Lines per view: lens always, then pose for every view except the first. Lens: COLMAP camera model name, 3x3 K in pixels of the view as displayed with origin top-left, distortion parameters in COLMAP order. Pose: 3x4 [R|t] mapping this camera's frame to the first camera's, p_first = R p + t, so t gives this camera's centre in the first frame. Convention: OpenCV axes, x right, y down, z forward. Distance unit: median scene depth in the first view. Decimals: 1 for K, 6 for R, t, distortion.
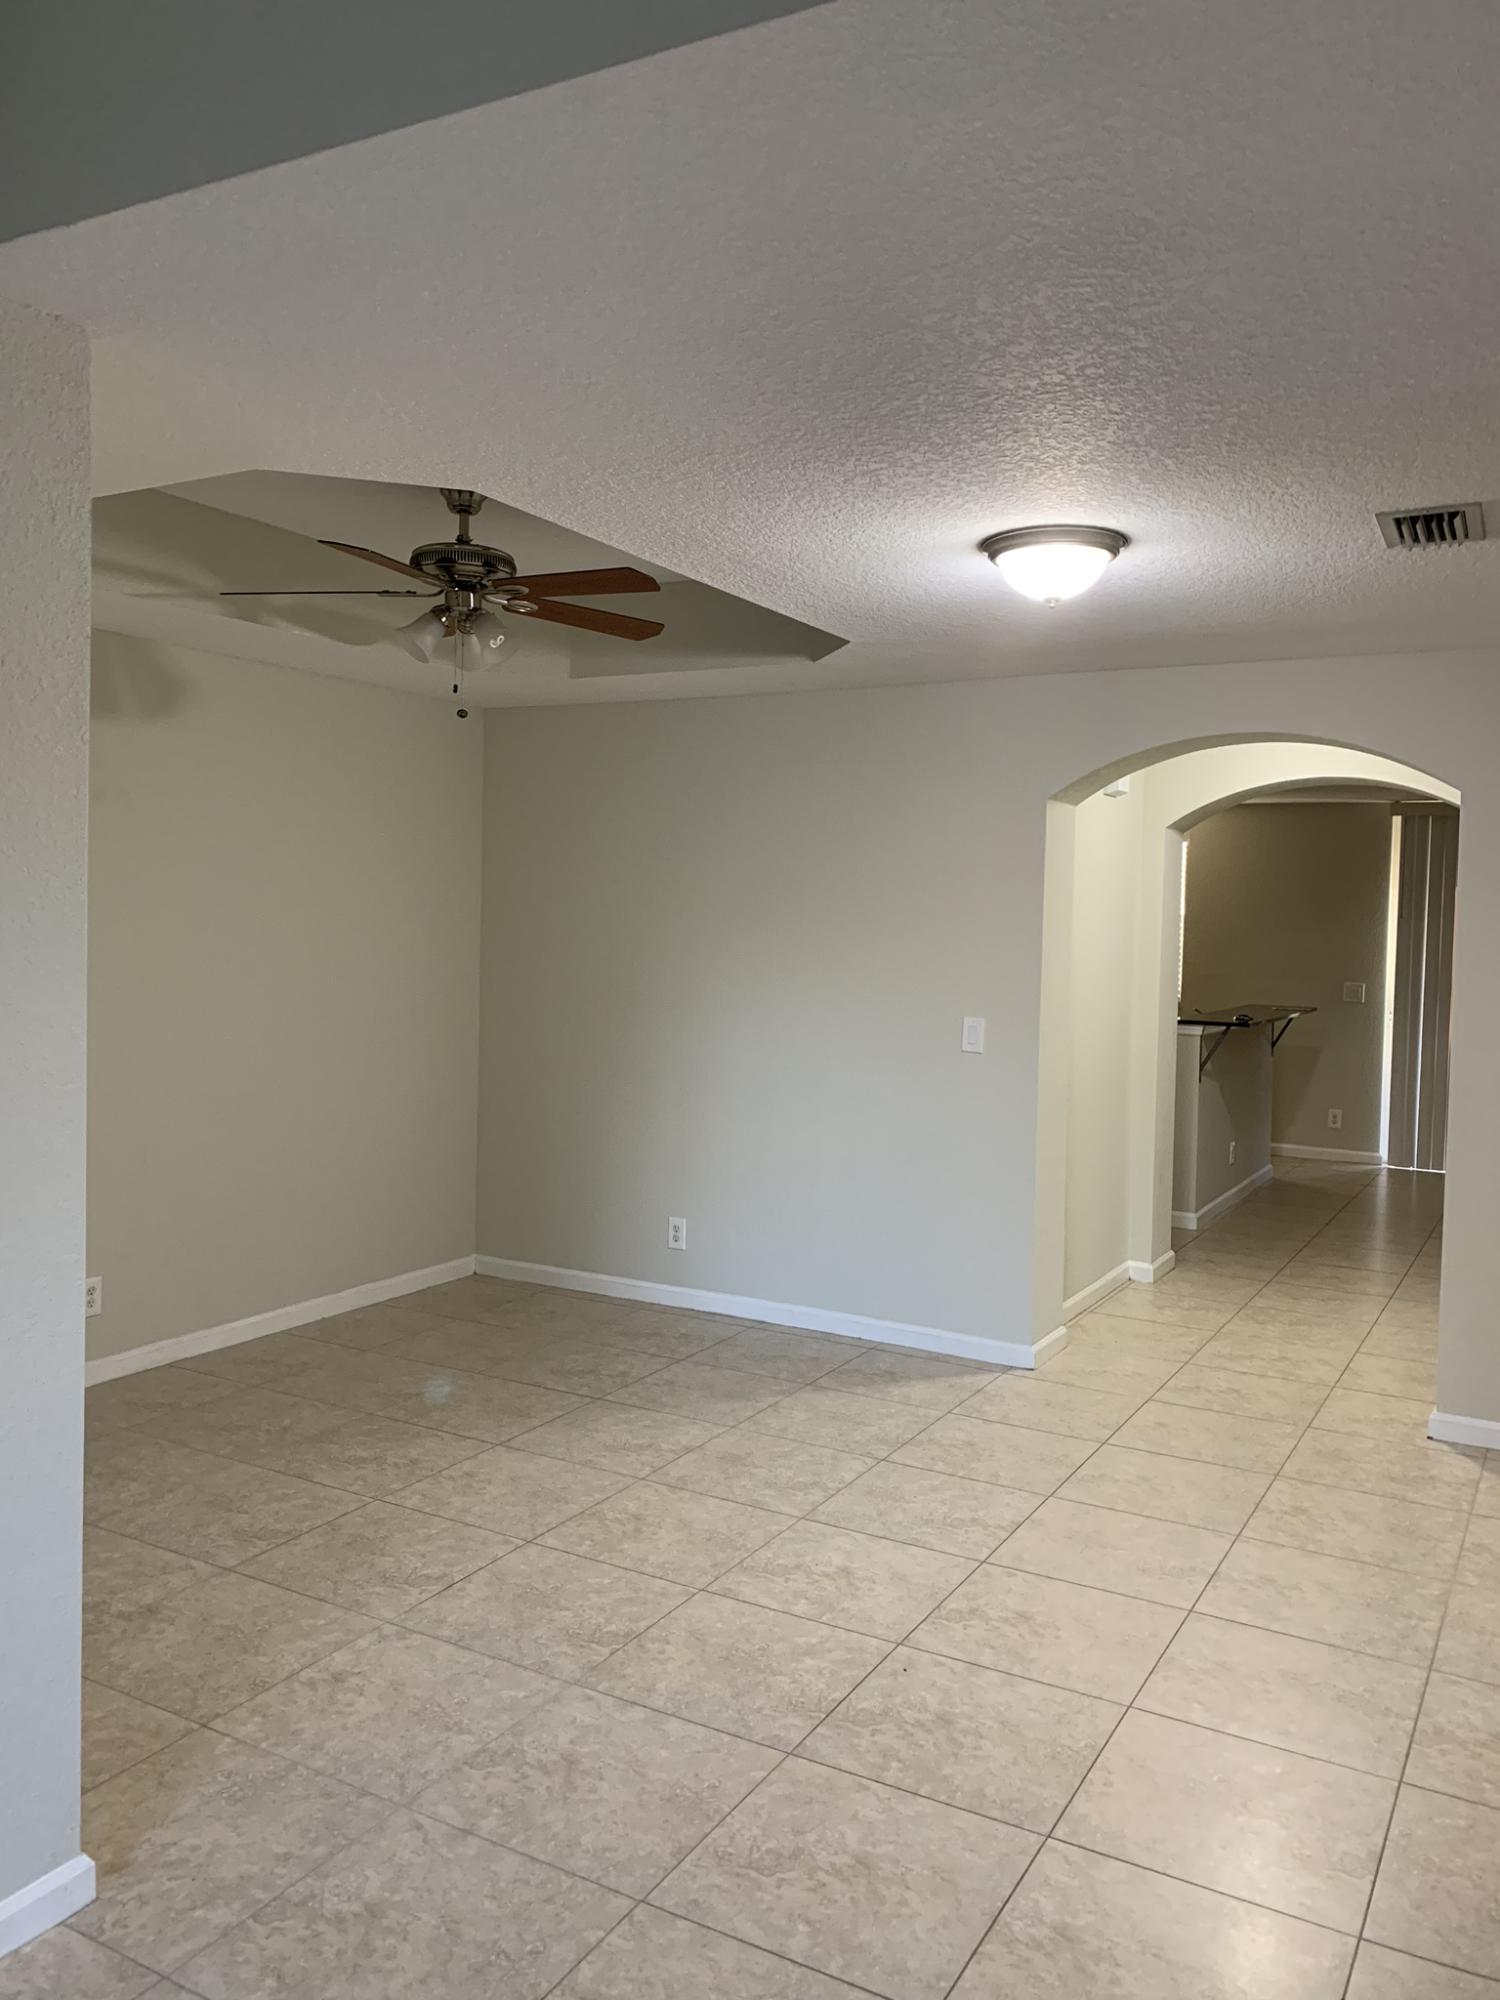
lens RADIAL K [[1526.5, 0, 757.3], [0, 1526.5, 1008.3], [0, 0, 1]] dist [0.018844, -0.024729]
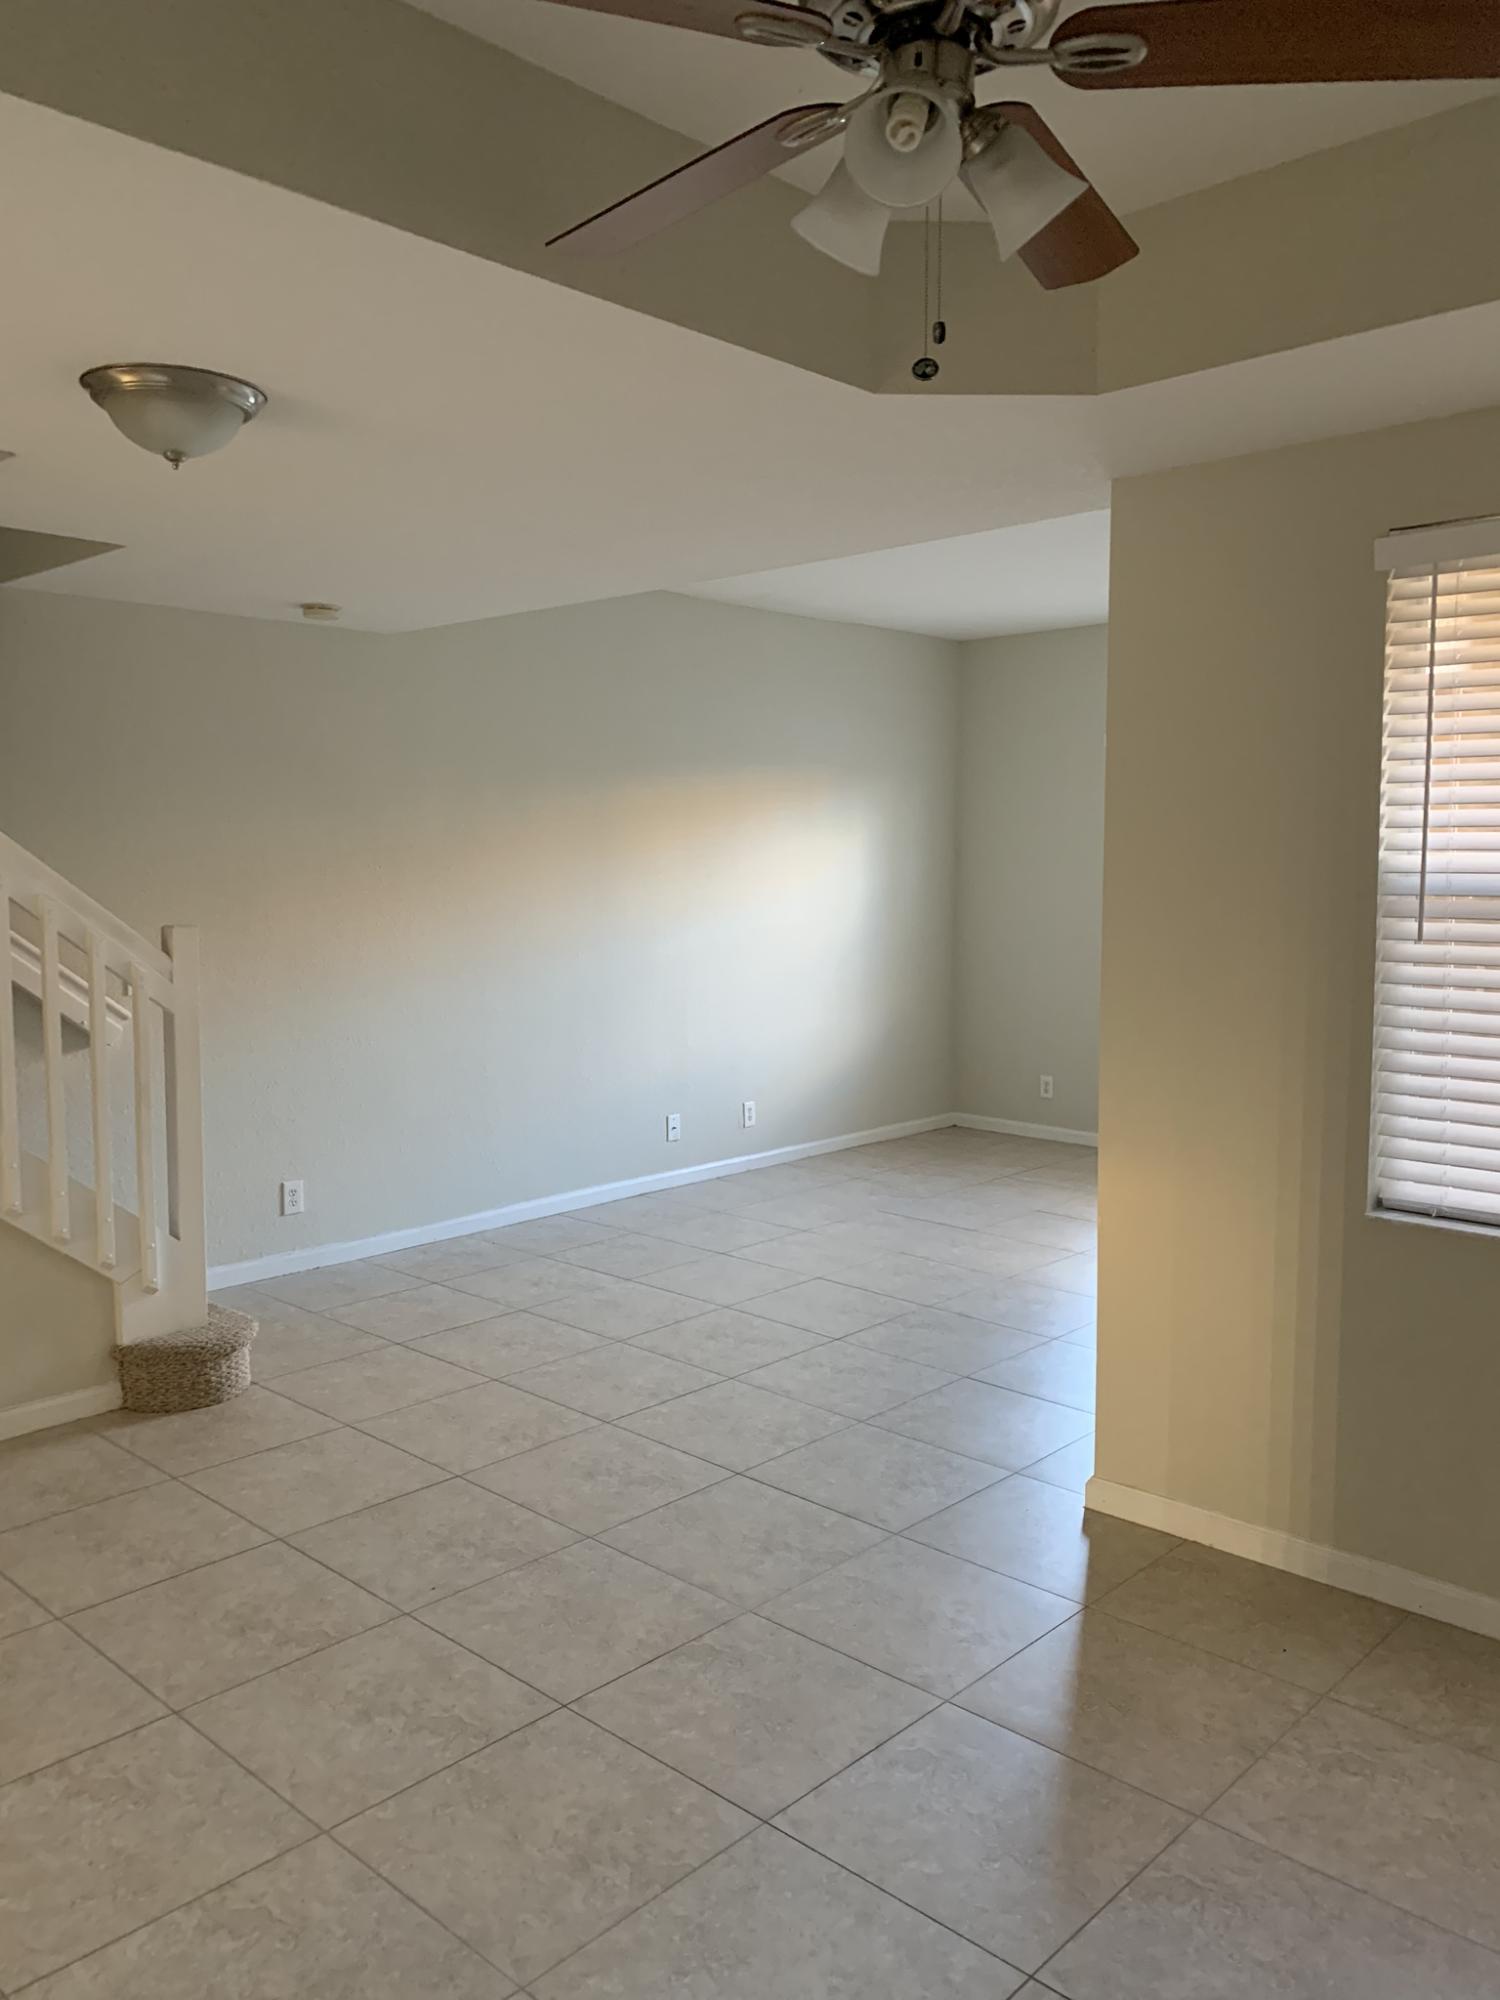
lens RADIAL K [[1526.5, 0, 732.8], [0, 1526.5, 998.8], [0, 0, 1]] dist [0.018844, -0.024729]
pose [[-0.969671, -0.046129, 0.240021, -0.284994], [-0.008792, 0.987976, 0.154358, -0.102448], [-0.244255, 0.147566, -0.958417, 1.628254]]
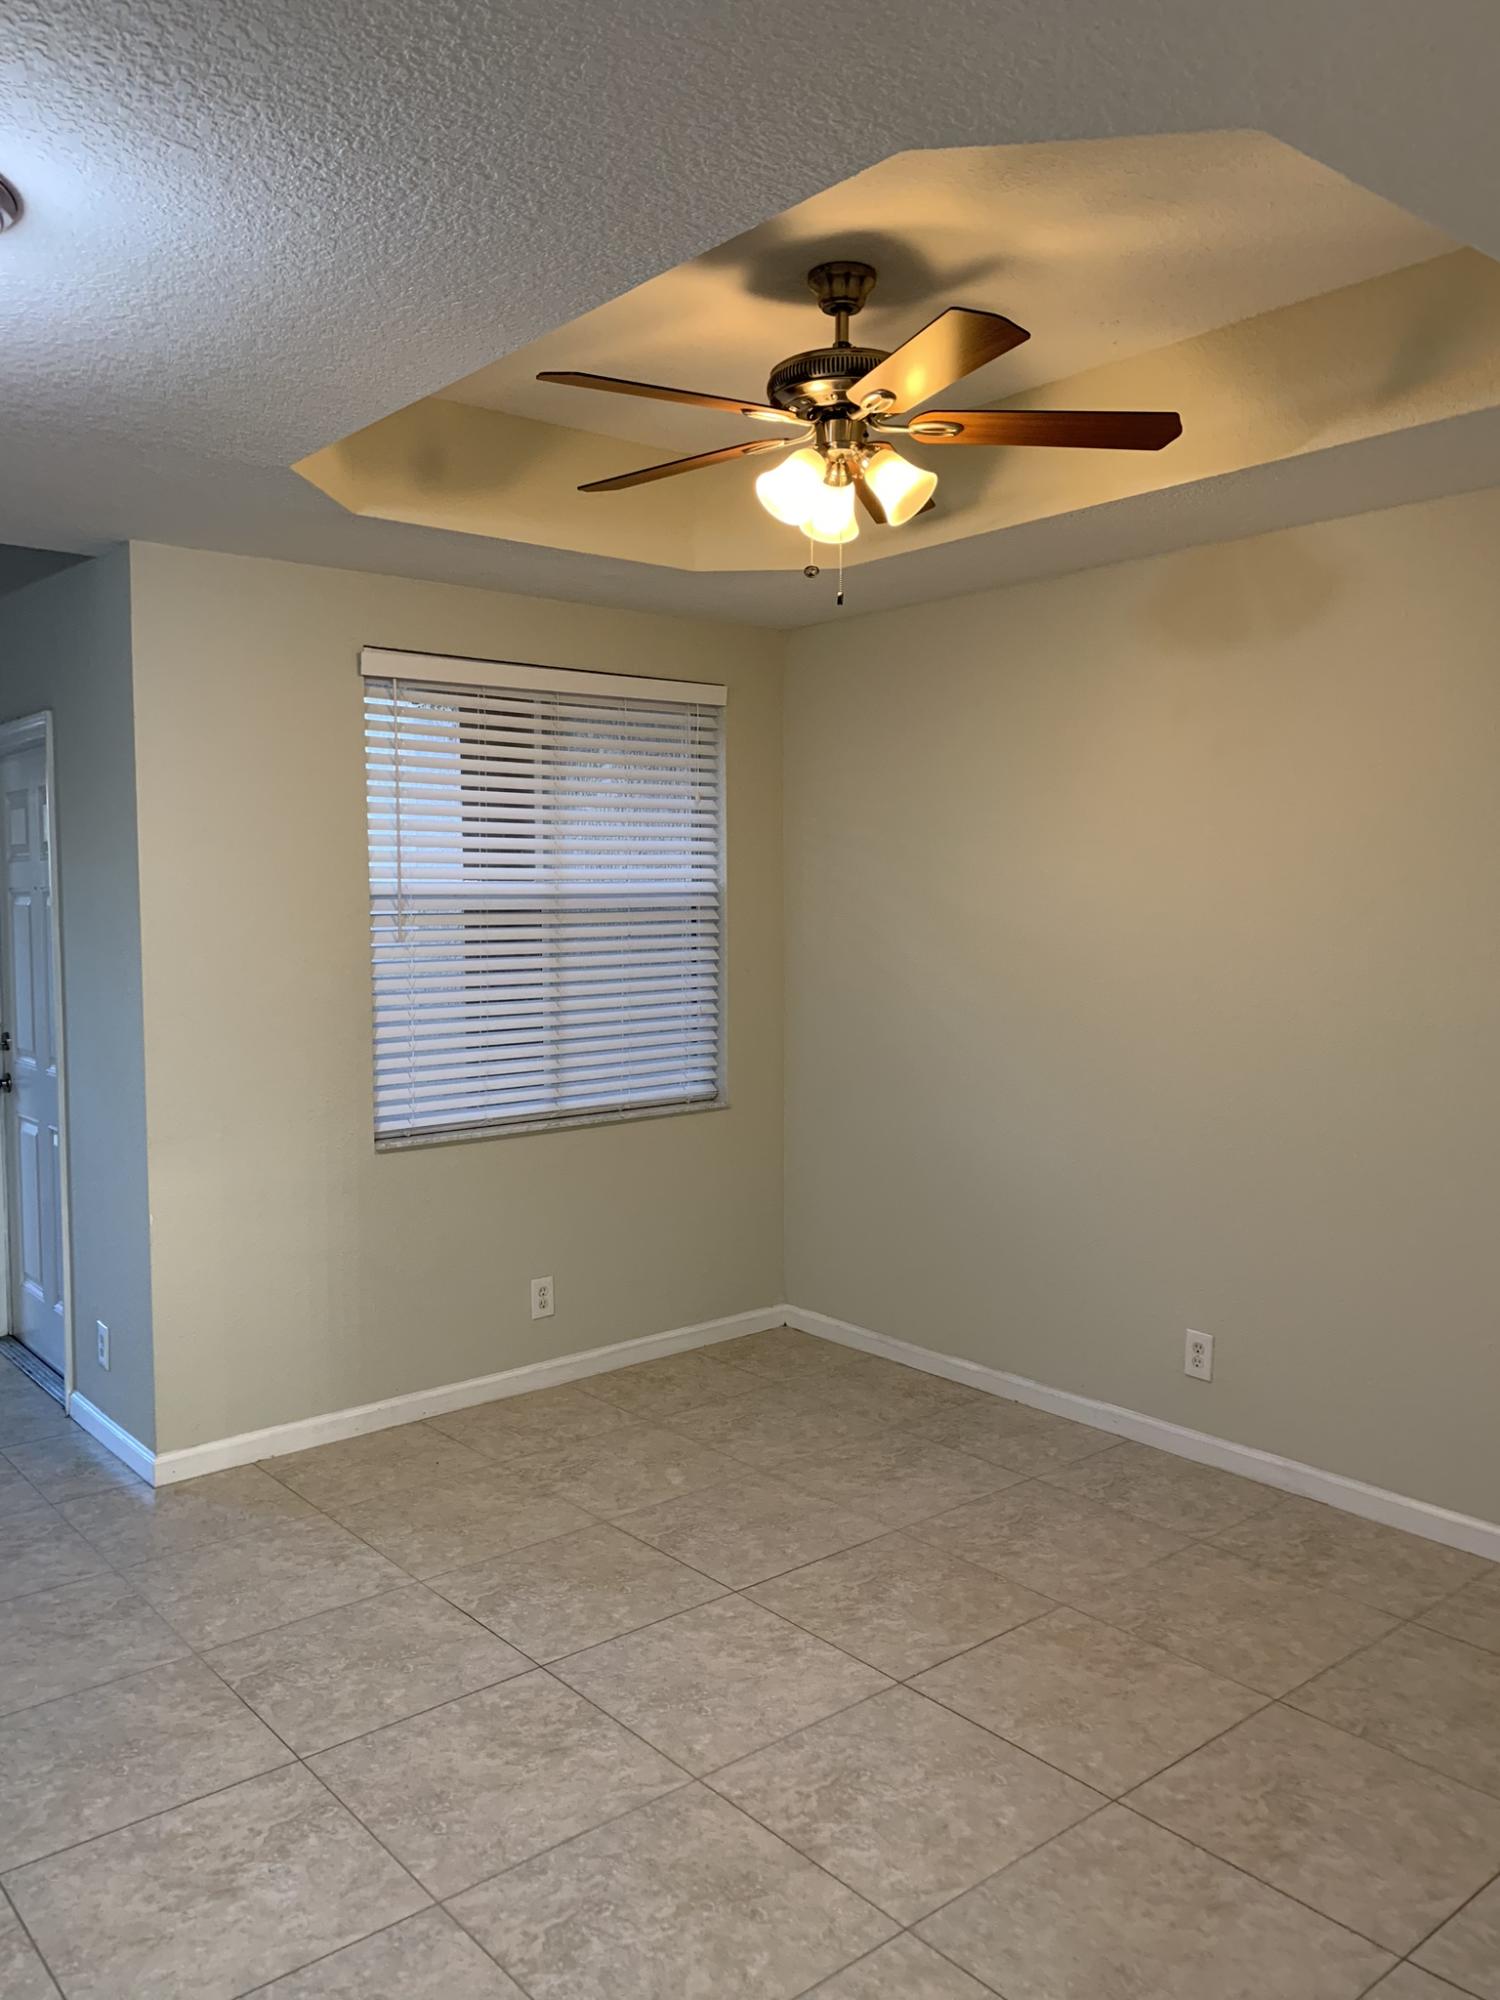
lens RADIAL K [[1526.5, 0, 745.8], [0, 1526.5, 1002.4], [0, 0, 1]] dist [0.018844, -0.024729]
pose [[-0.353649, 0.046445, -0.934224, 0.563595], [-0.062924, 0.995323, 0.073302, -0.065539], [0.933259, 0.084708, -0.349072, 1.394032]]
